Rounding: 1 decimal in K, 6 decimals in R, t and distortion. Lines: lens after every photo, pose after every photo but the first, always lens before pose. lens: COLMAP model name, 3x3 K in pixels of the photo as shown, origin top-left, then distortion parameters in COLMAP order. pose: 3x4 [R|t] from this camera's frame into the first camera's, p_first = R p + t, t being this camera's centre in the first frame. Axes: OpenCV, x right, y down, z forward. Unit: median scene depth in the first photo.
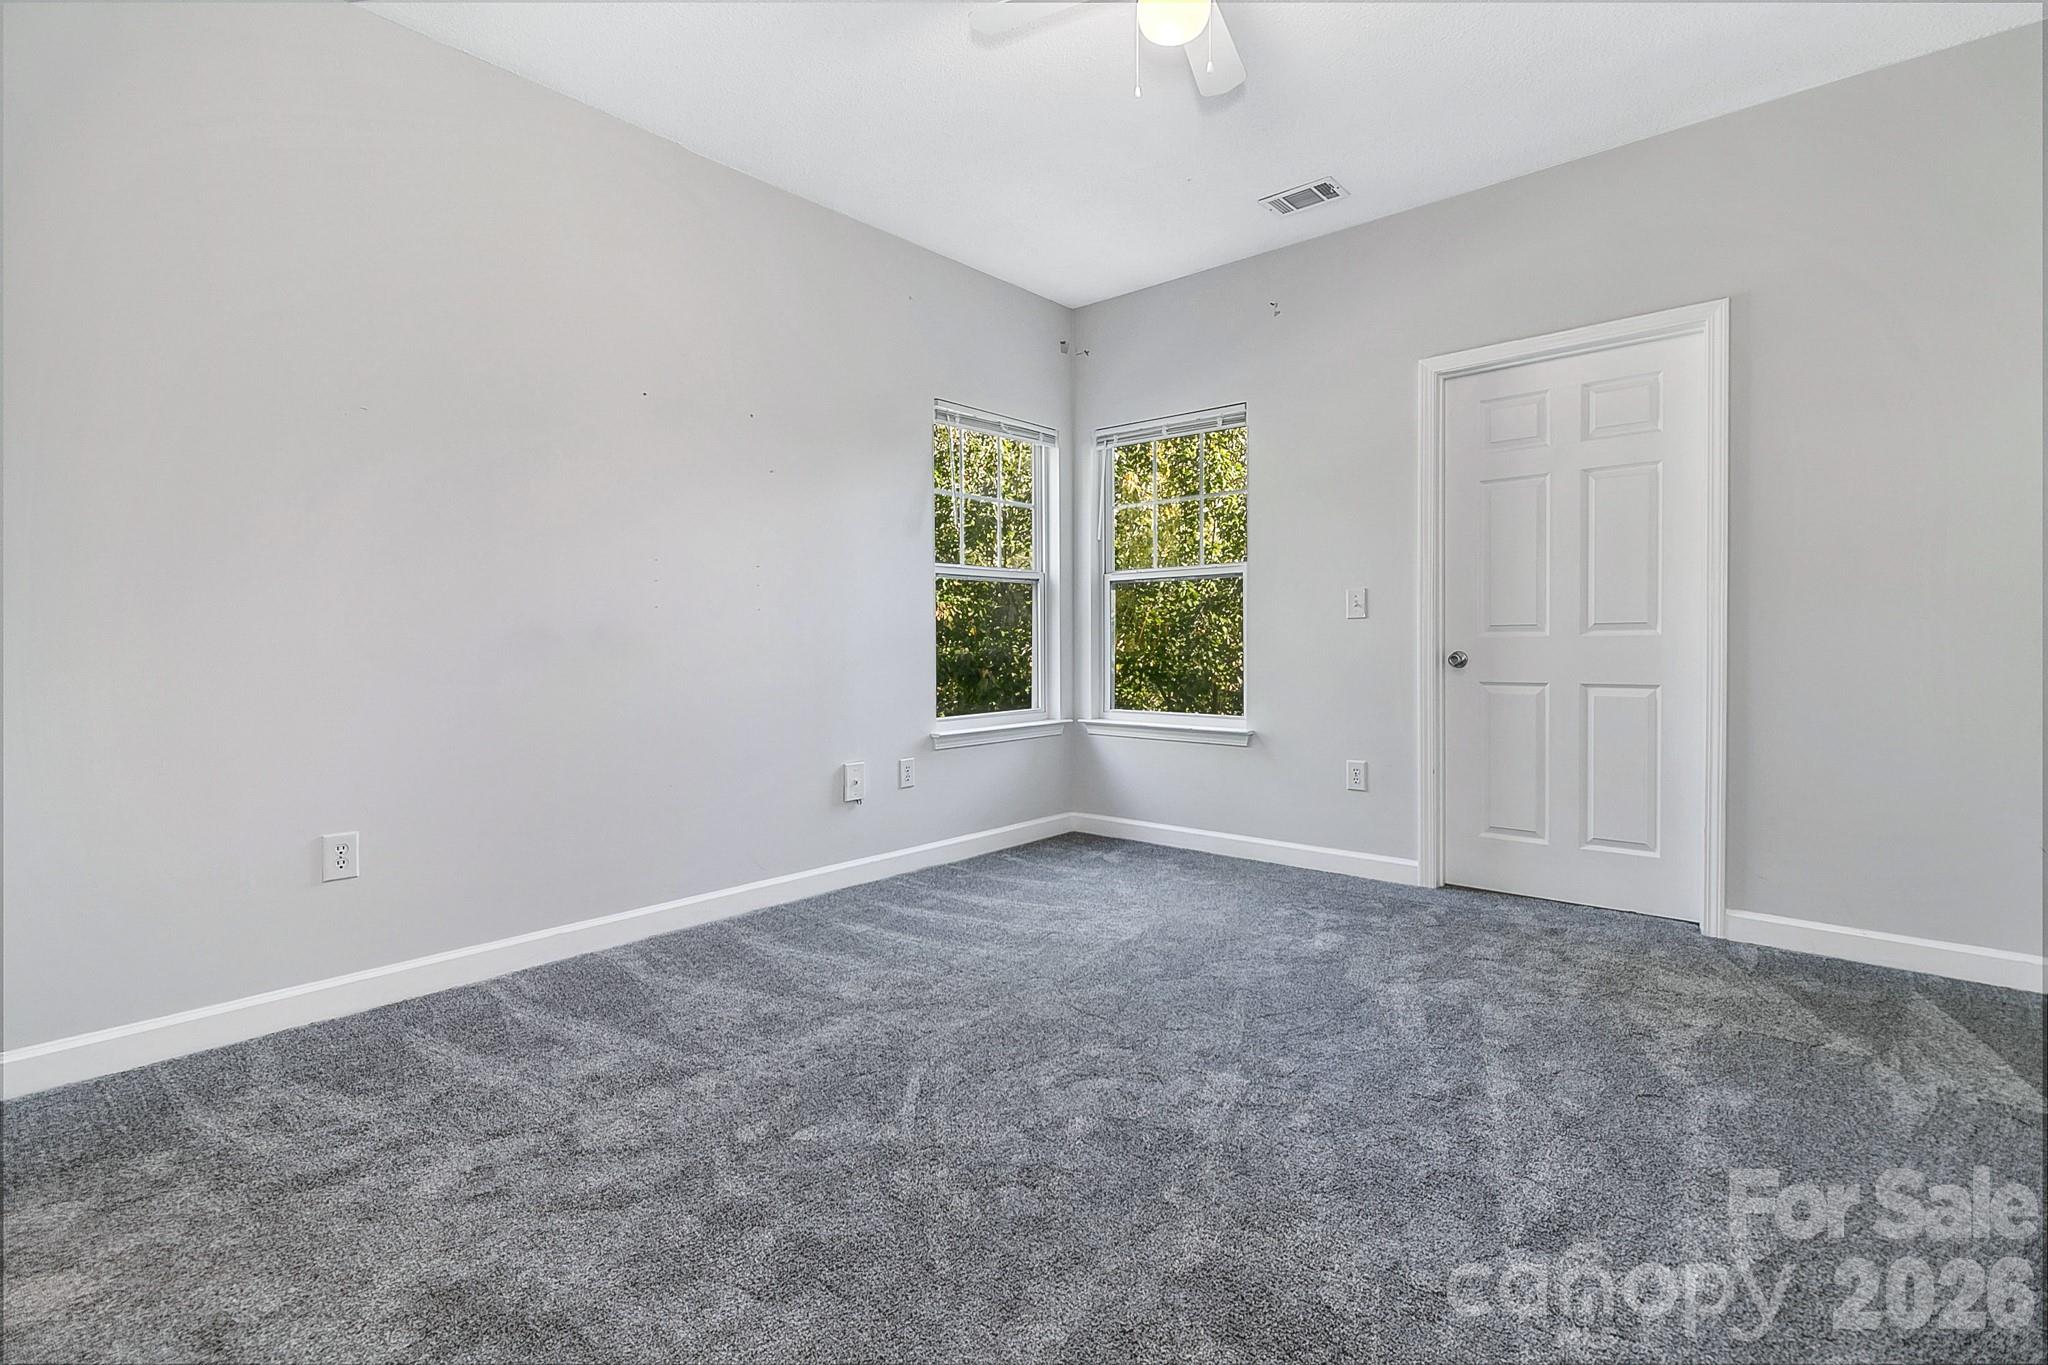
lens RADIAL K [[938.5, 0, 1004.8], [0, 938.5, 674.1], [0, 0, 1]] dist [-0.000447, -0.000031]
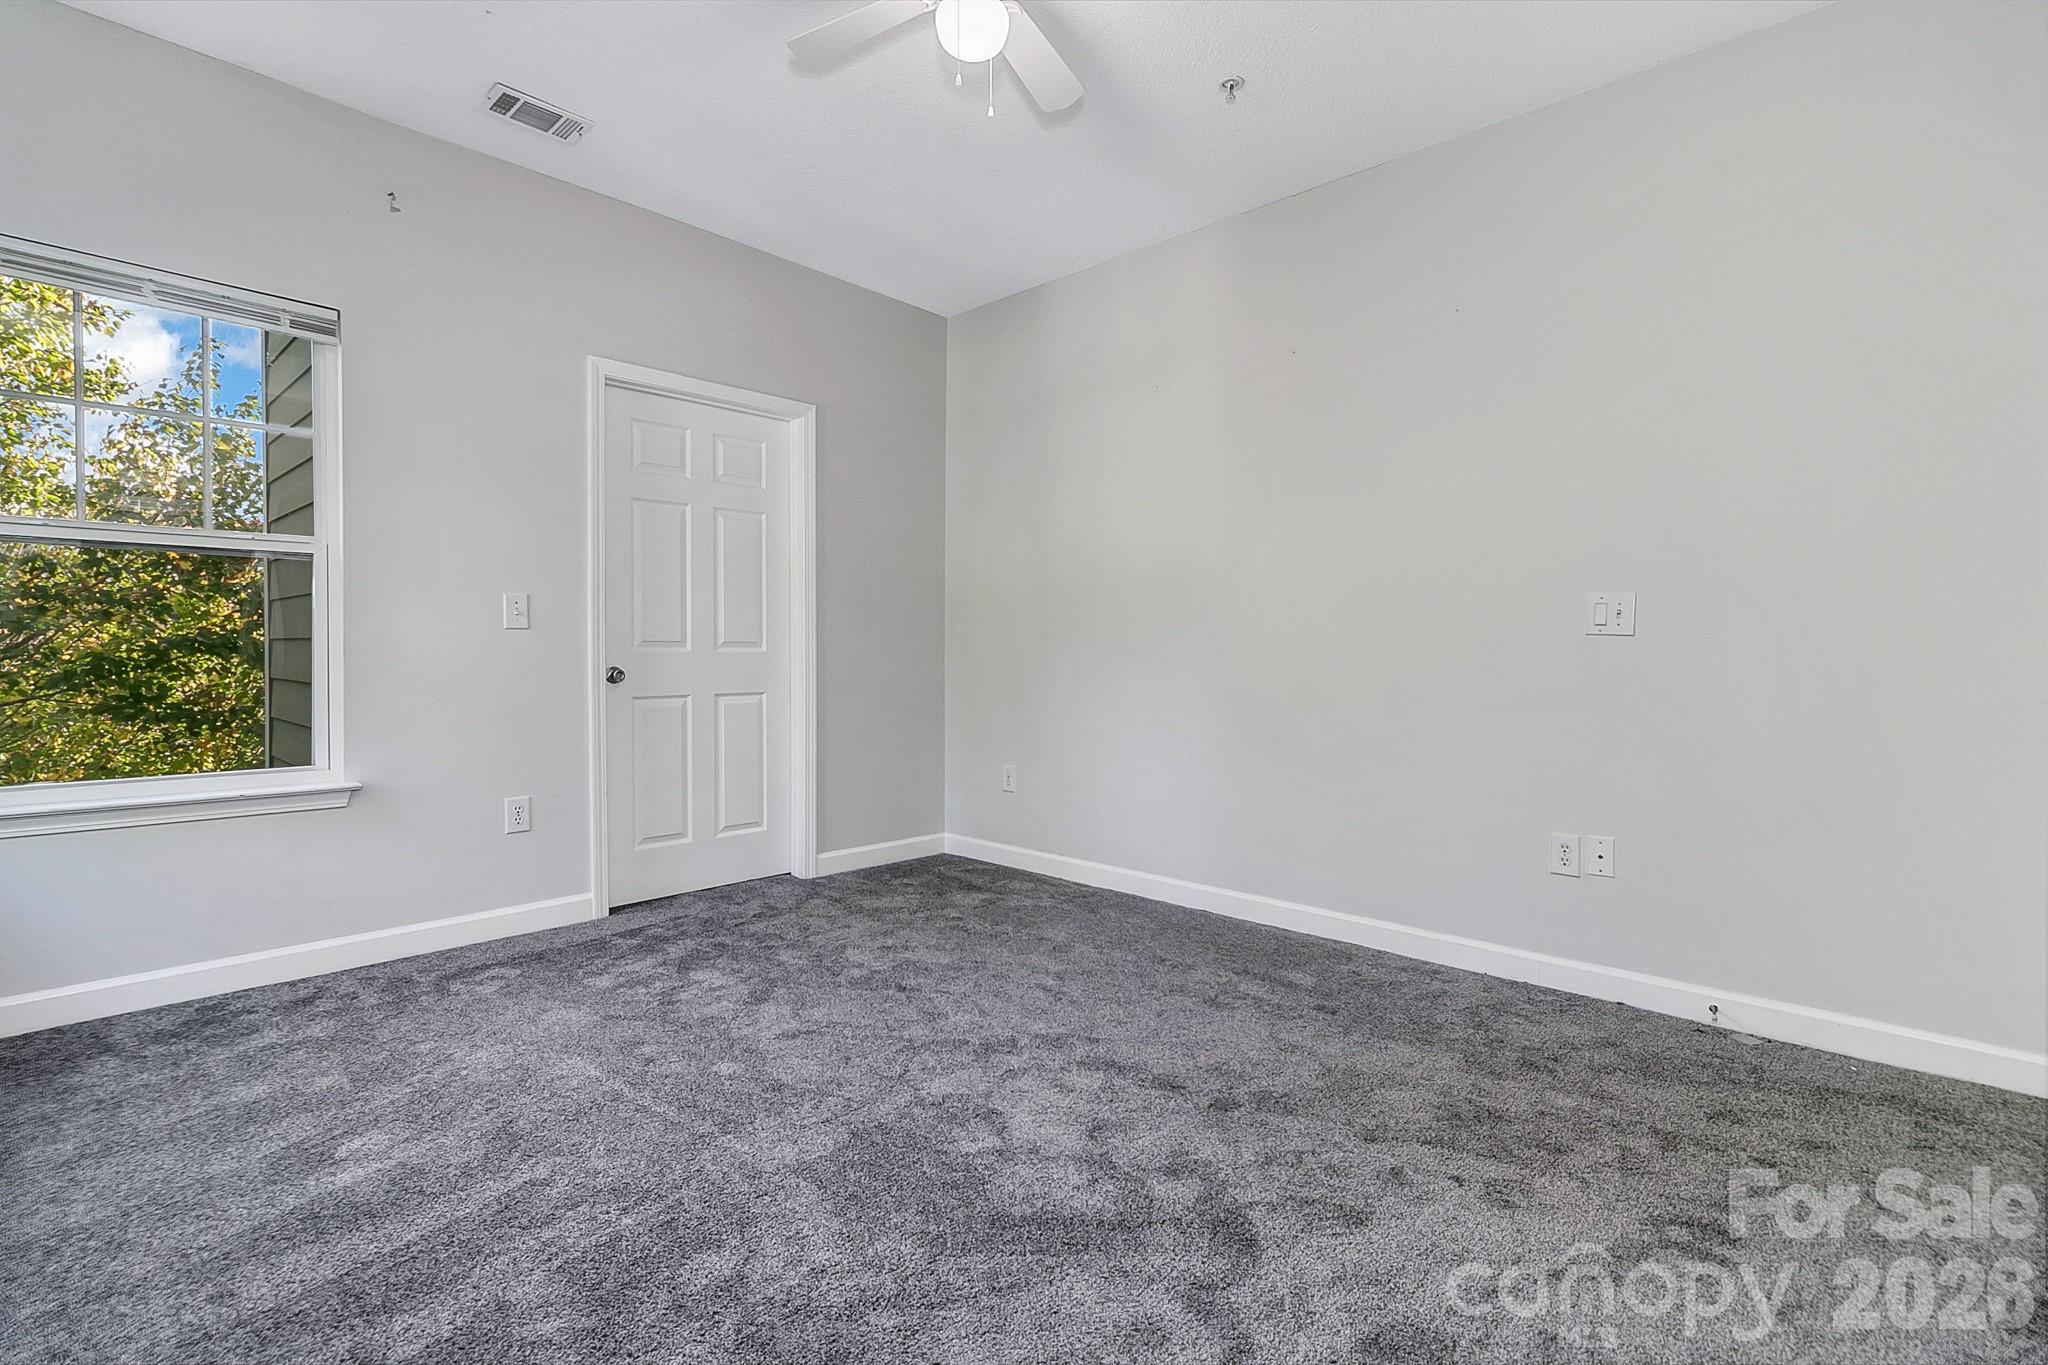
lens RADIAL K [[938.5, 0, 1015.5], [0, 938.5, 671.2], [0, 0, 1]] dist [-0.000447, -0.000031]
pose [[0.029639, -0.012183, 0.999486, -0.489338], [0.034237, 0.999351, 0.011166, -0.016351], [-0.998974, 0.033889, 0.030037, 0.567556]]
